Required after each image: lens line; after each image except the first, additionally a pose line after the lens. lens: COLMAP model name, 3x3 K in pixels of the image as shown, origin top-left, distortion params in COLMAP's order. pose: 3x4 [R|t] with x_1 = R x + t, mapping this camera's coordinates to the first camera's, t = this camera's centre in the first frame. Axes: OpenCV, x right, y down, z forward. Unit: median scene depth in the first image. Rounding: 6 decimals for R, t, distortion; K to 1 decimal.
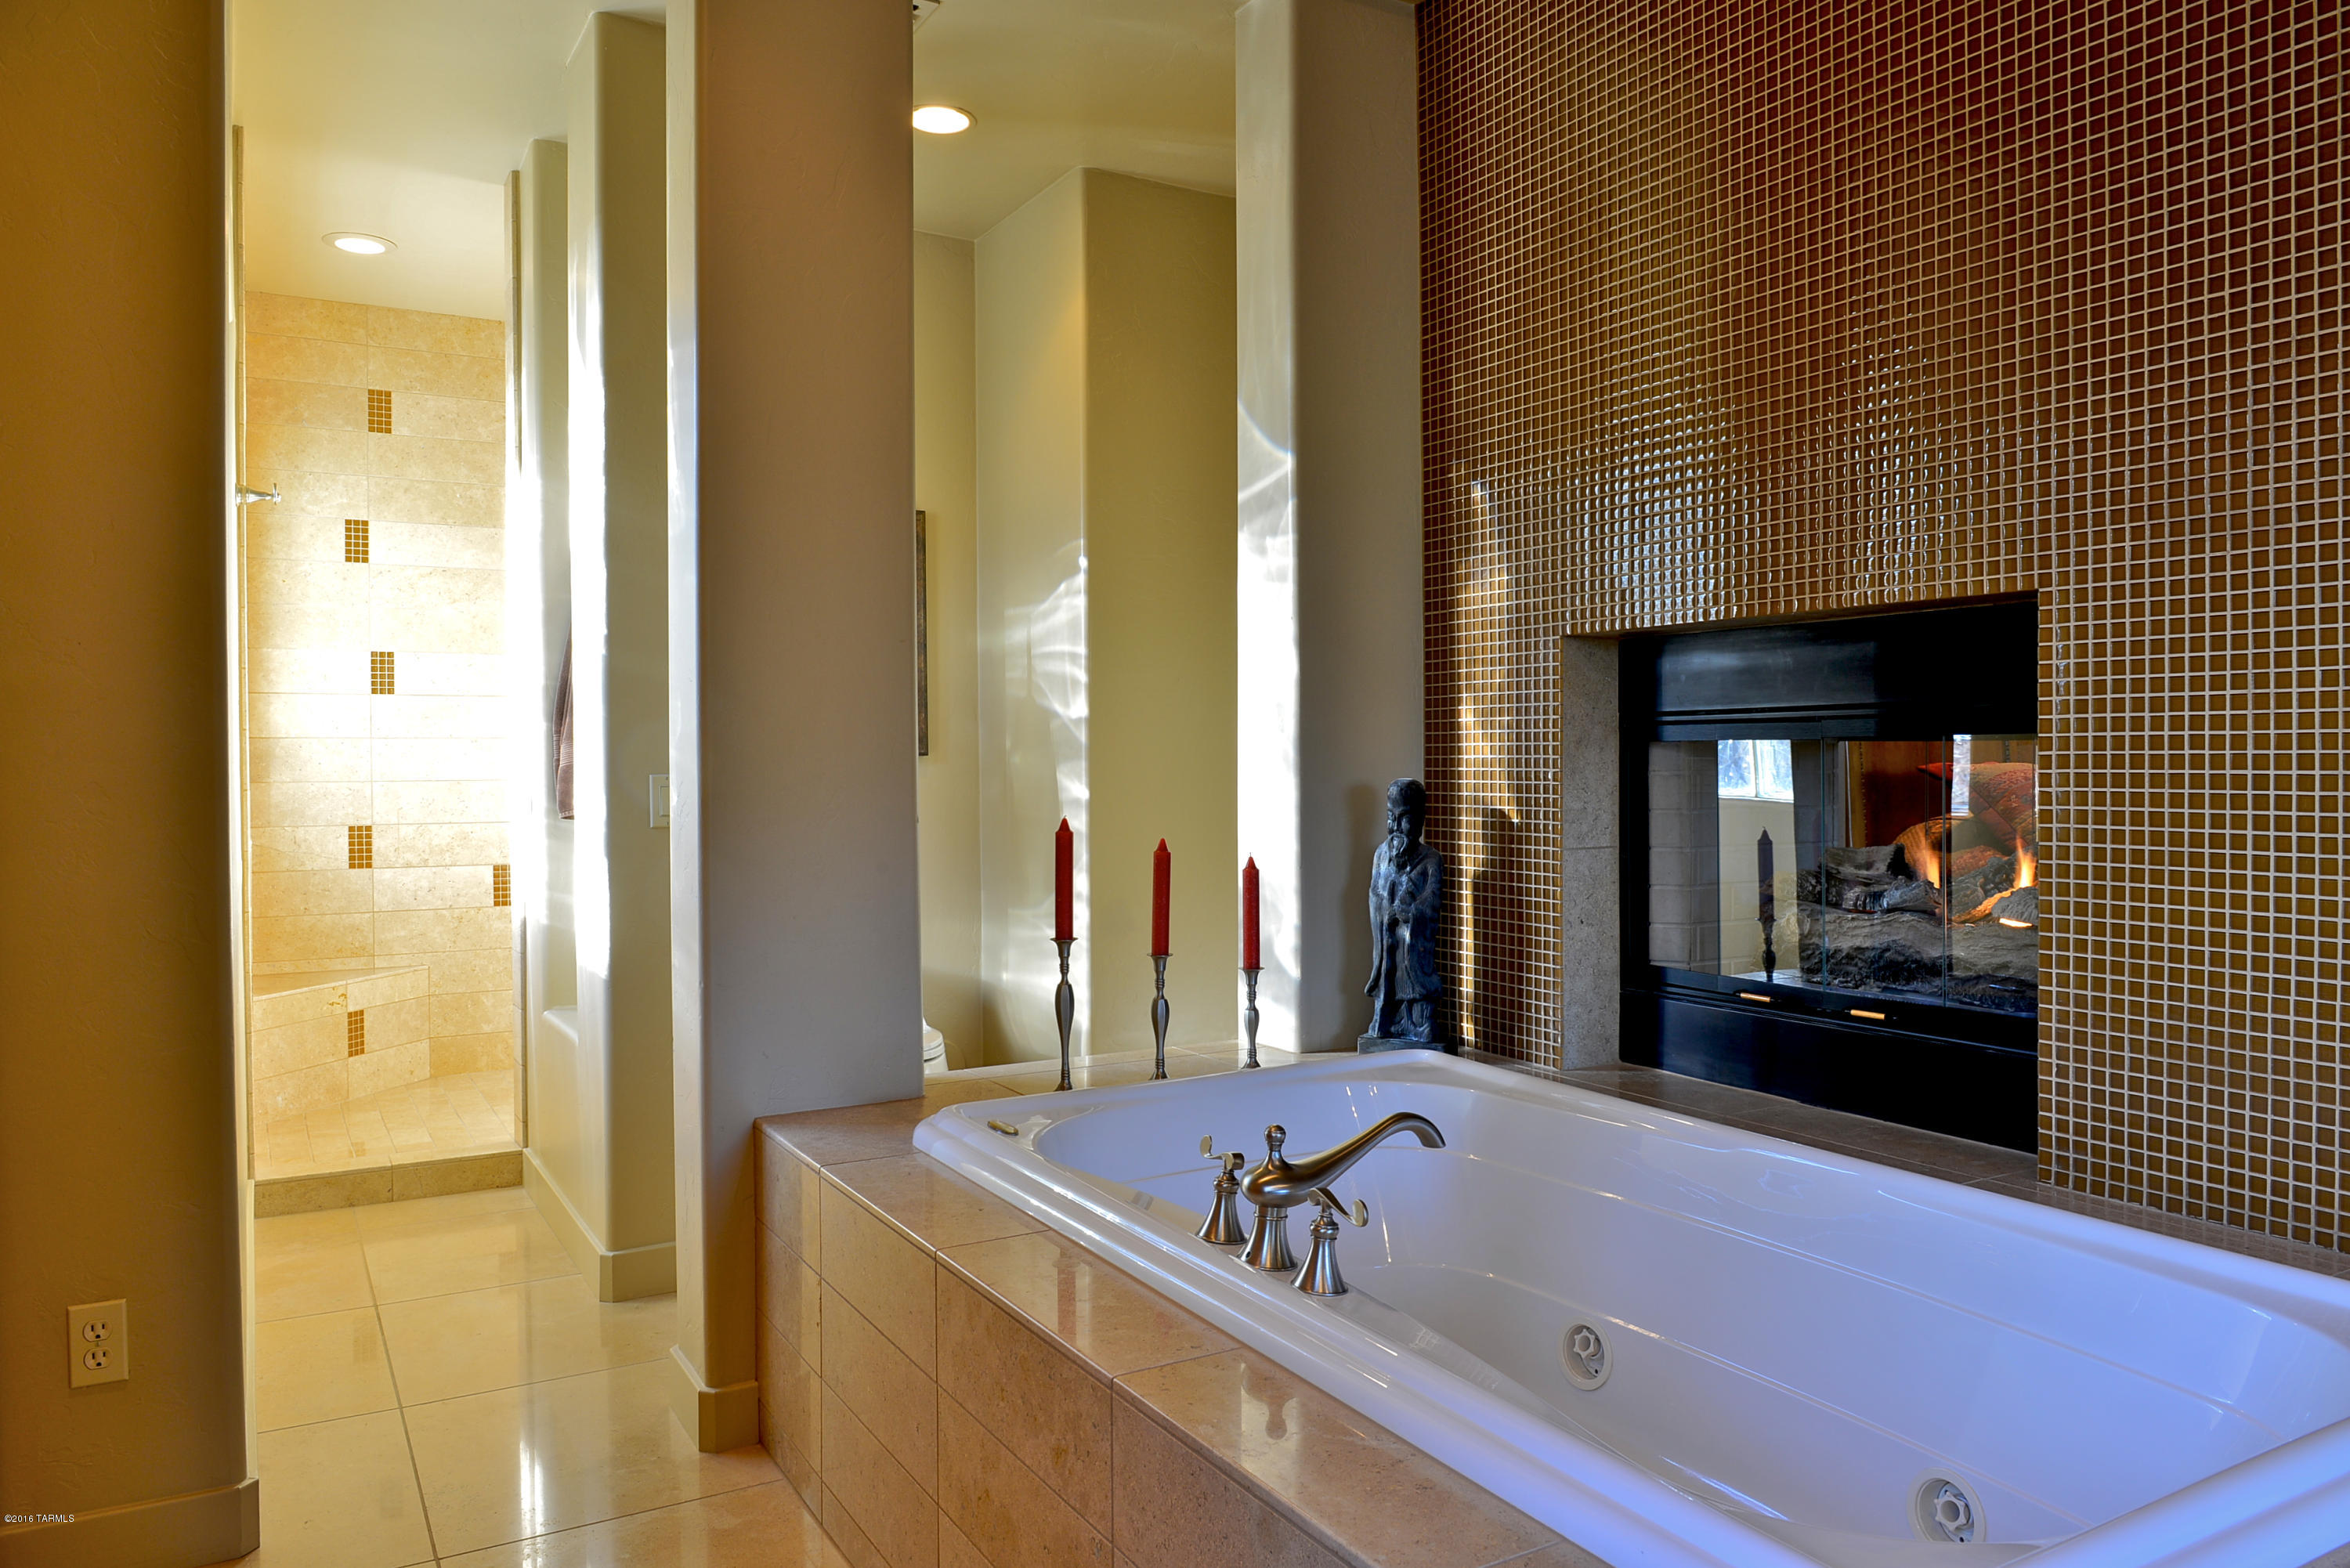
lens RADIAL K [[1606.8, 0, 1175.1], [0, 1606.8, 785.4], [0, 0, 1]] dist [0.000276, -0.001832]
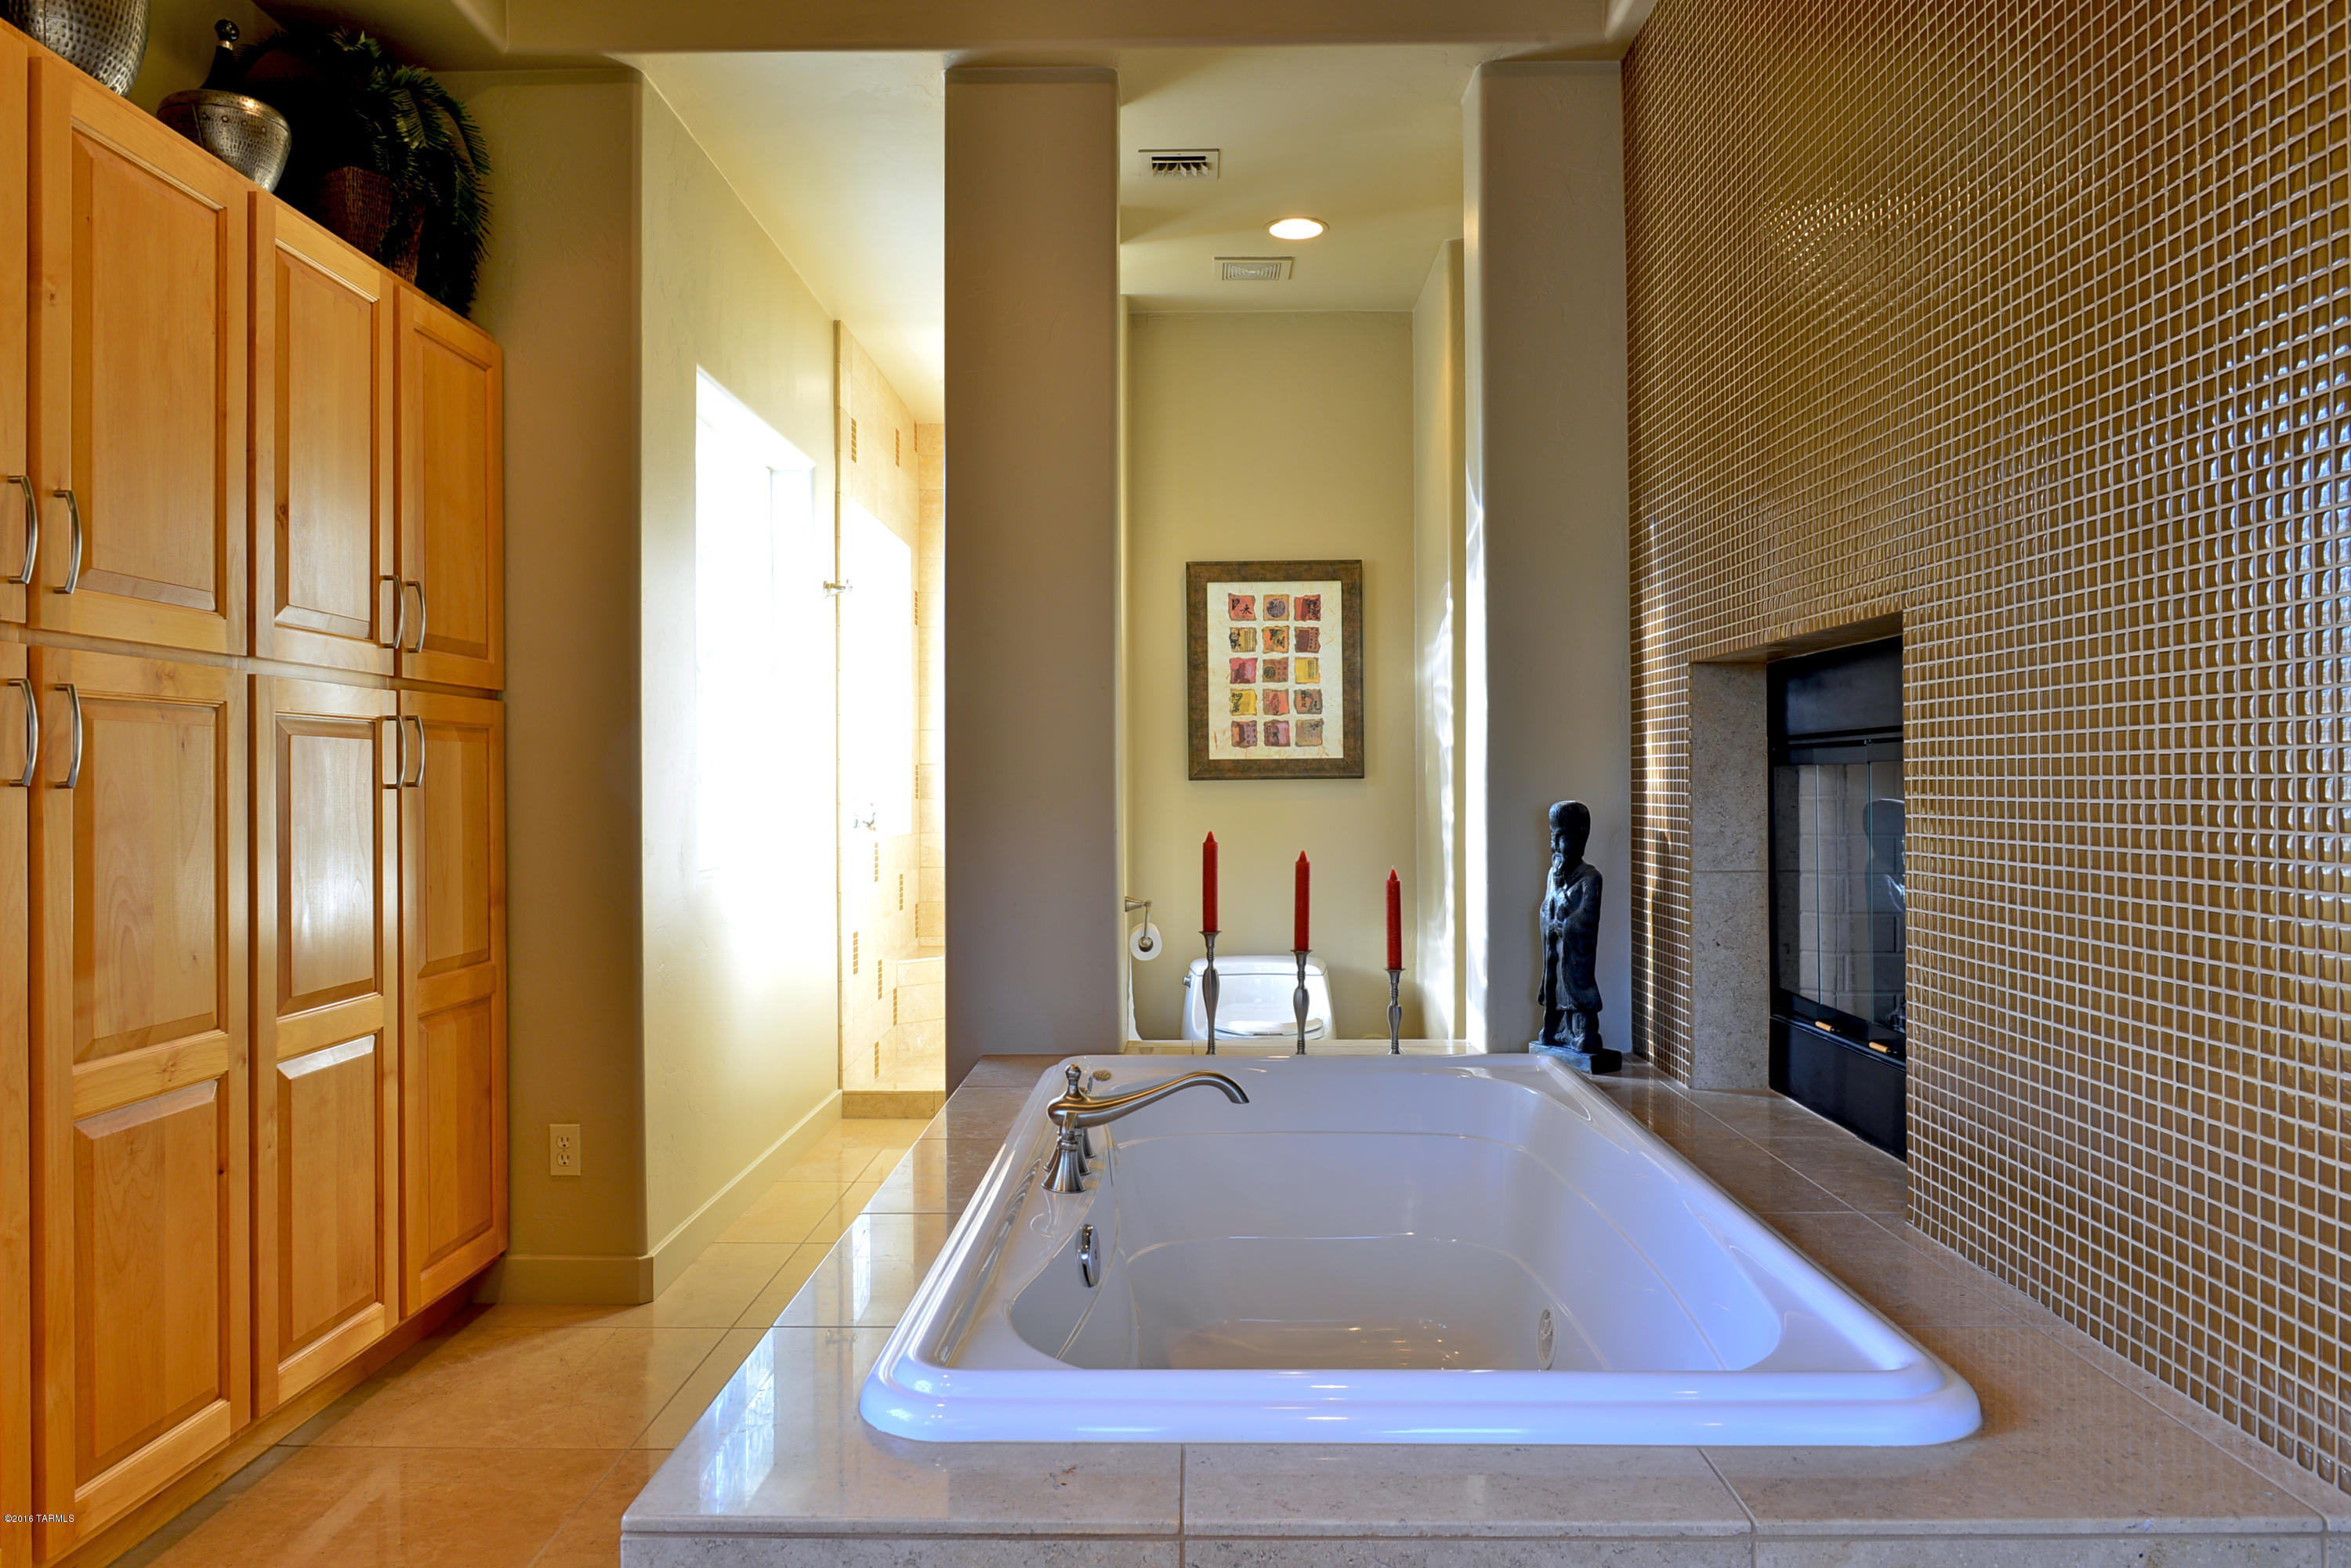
lens RADIAL K [[1607.6, 0, 1173.3], [0, 1607.6, 778.1], [0, 0, 1]] dist [0.000276, -0.001832]
pose [[0.860507, 0.000960, -0.509437, 0.467372], [-0.010580, 0.999816, -0.015988, 0.000149], [0.509328, 0.019148, 0.860359, -0.045470]]
